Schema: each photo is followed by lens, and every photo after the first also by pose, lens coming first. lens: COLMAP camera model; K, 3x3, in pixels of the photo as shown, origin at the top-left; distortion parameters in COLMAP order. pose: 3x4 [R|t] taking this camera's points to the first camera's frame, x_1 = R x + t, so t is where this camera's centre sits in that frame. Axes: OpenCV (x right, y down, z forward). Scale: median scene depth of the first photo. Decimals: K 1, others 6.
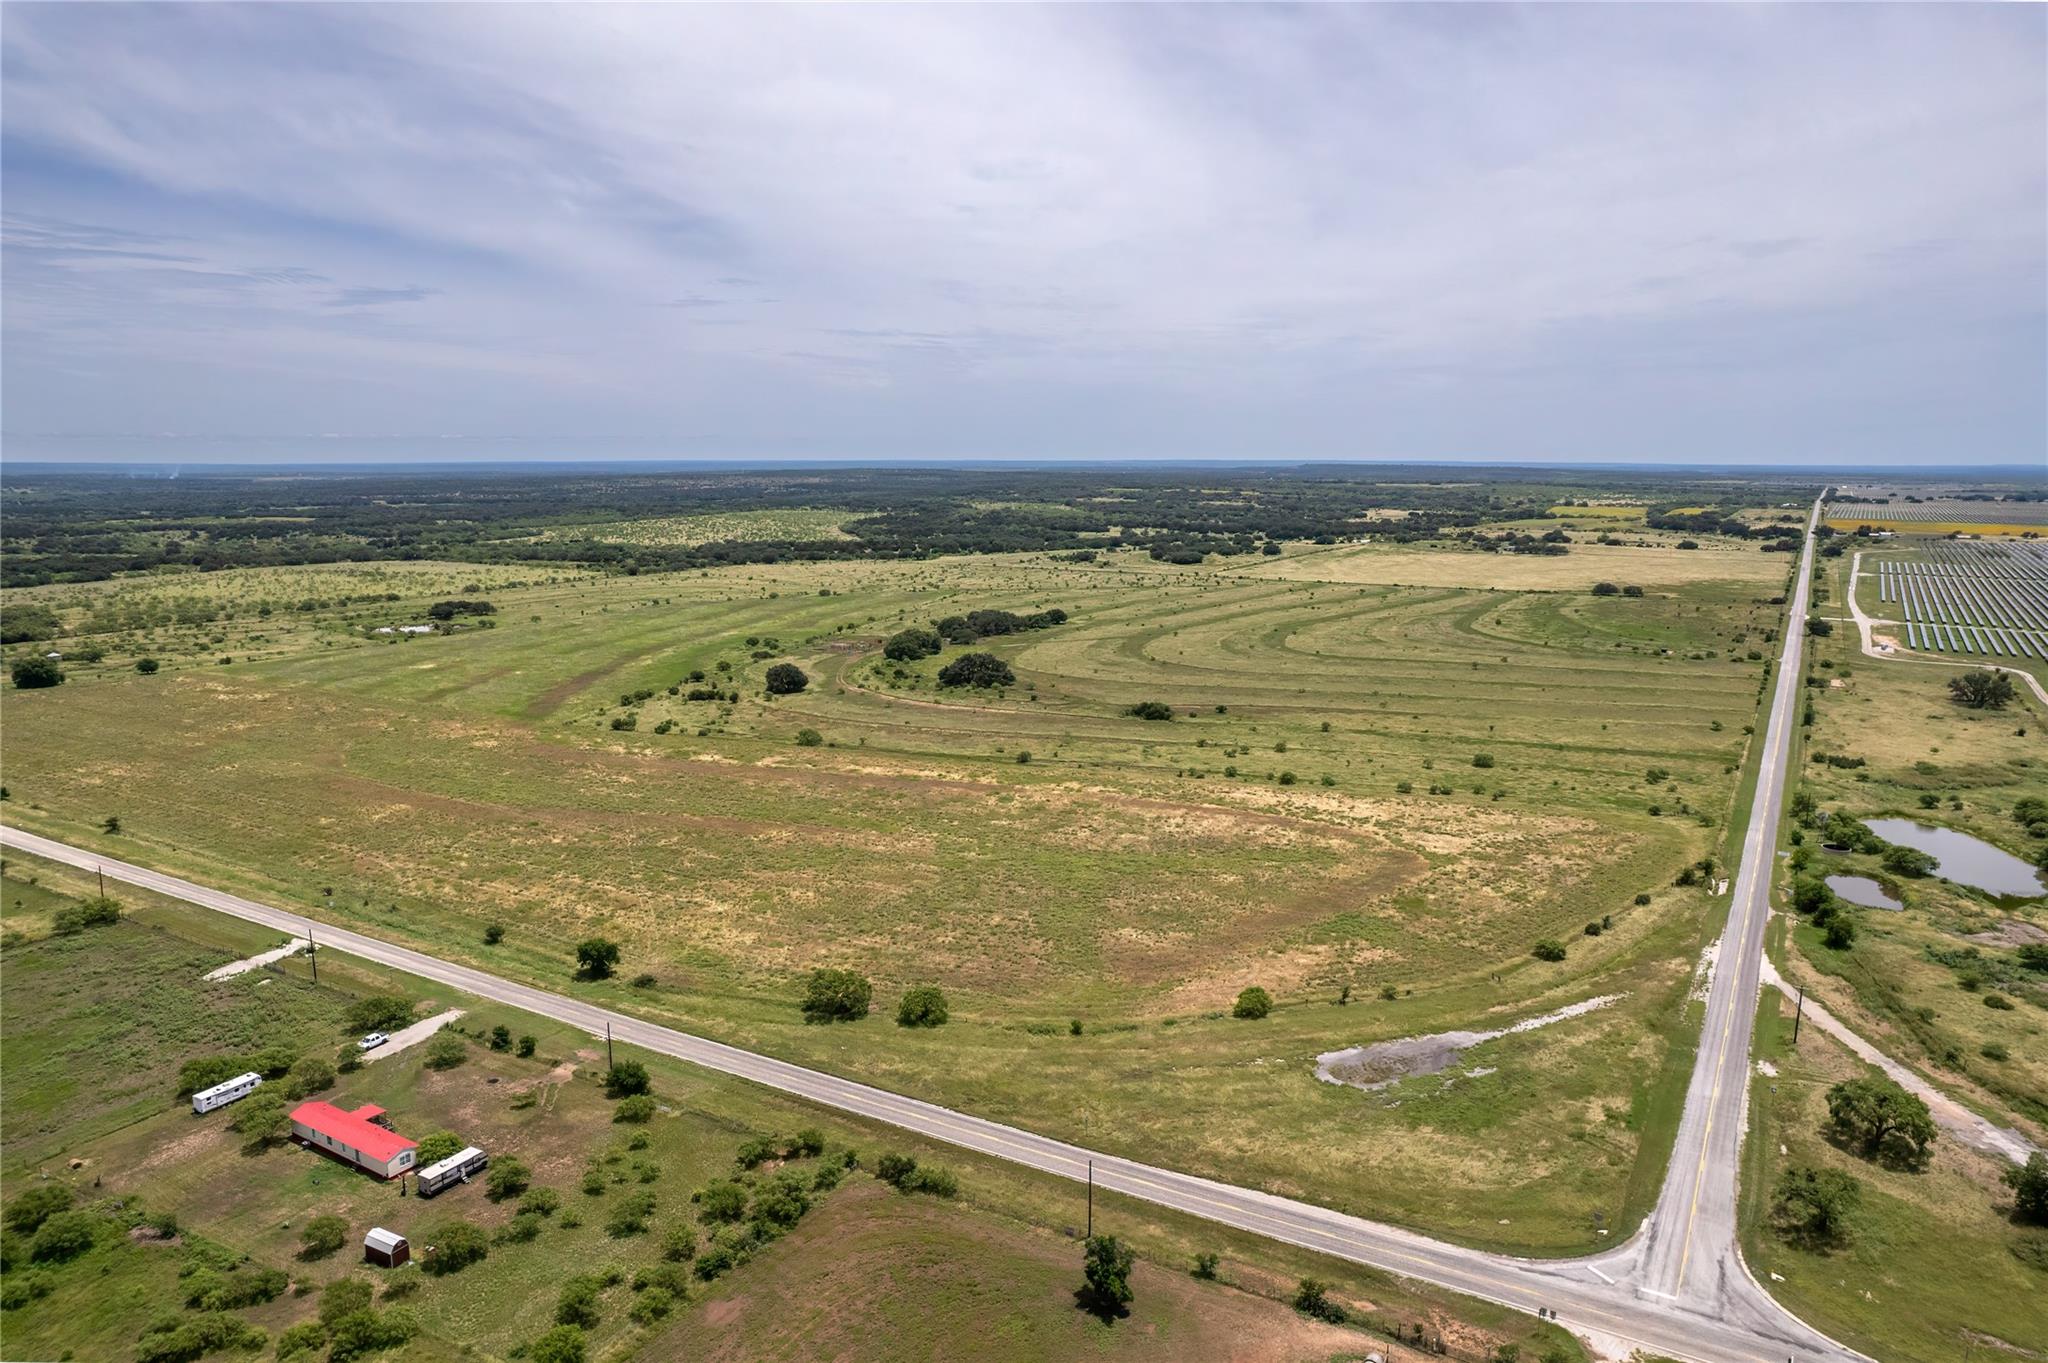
lens RADIAL K [[1292.5, 0, 1024.0], [0, 1292.5, 681.5], [0, 0, 1]] dist [-0.072662, 0.050220]
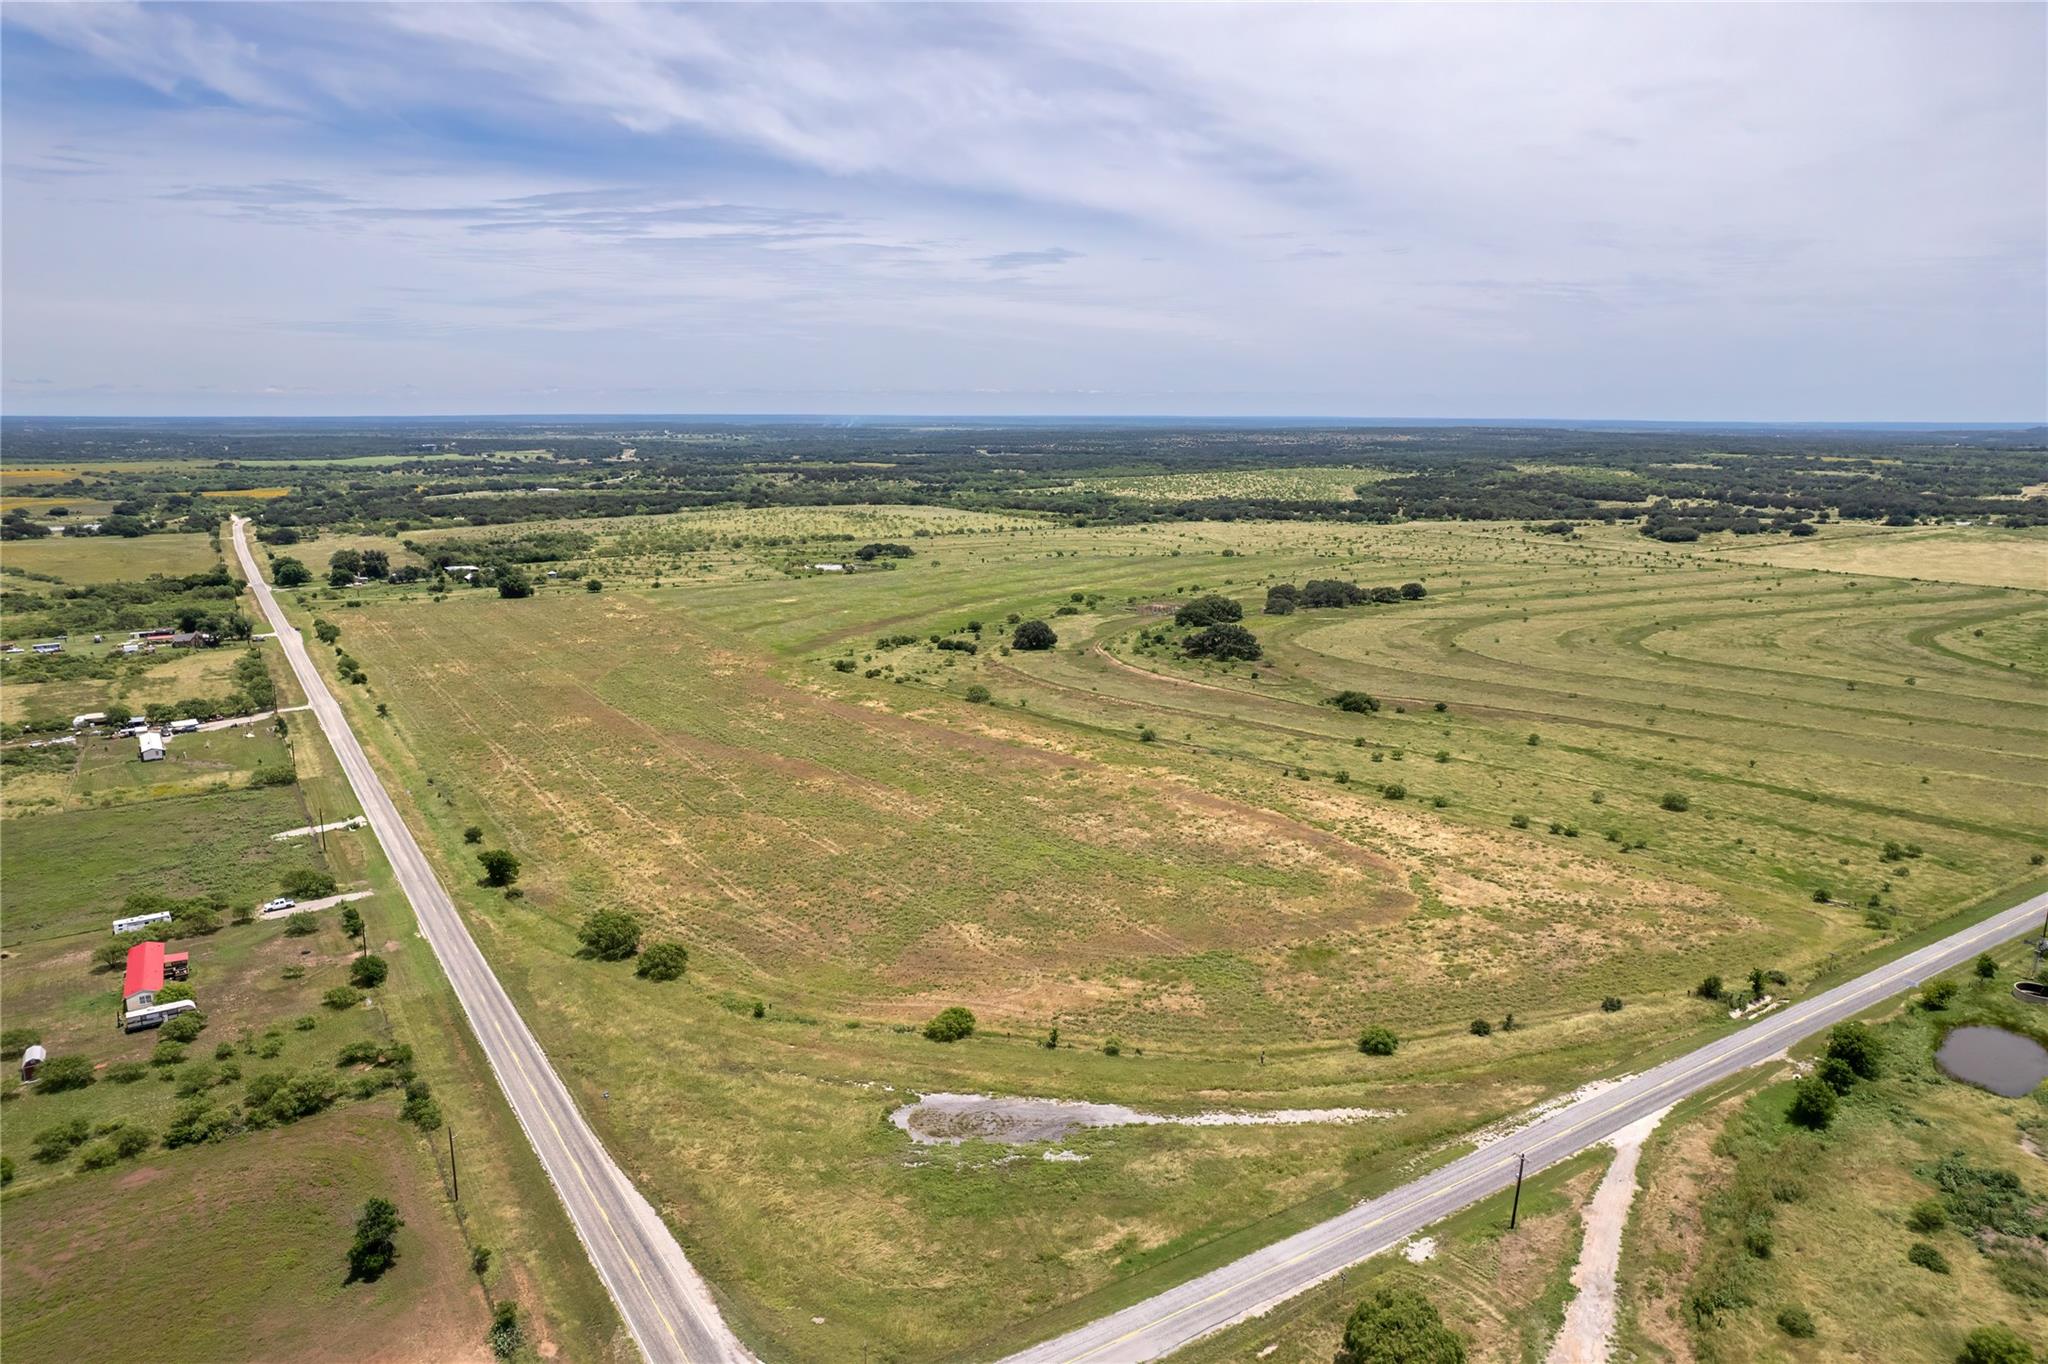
lens RADIAL K [[1323.7, 0, 1033.8], [0, 1323.7, 682.0], [0, 0, 1]] dist [-0.073403, 0.059942]
pose [[0.900633, 0.088529, -0.425467, 0.353248], [-0.076318, 0.996036, 0.045698, -0.018019], [0.427826, -0.008686, 0.903819, 0.122152]]
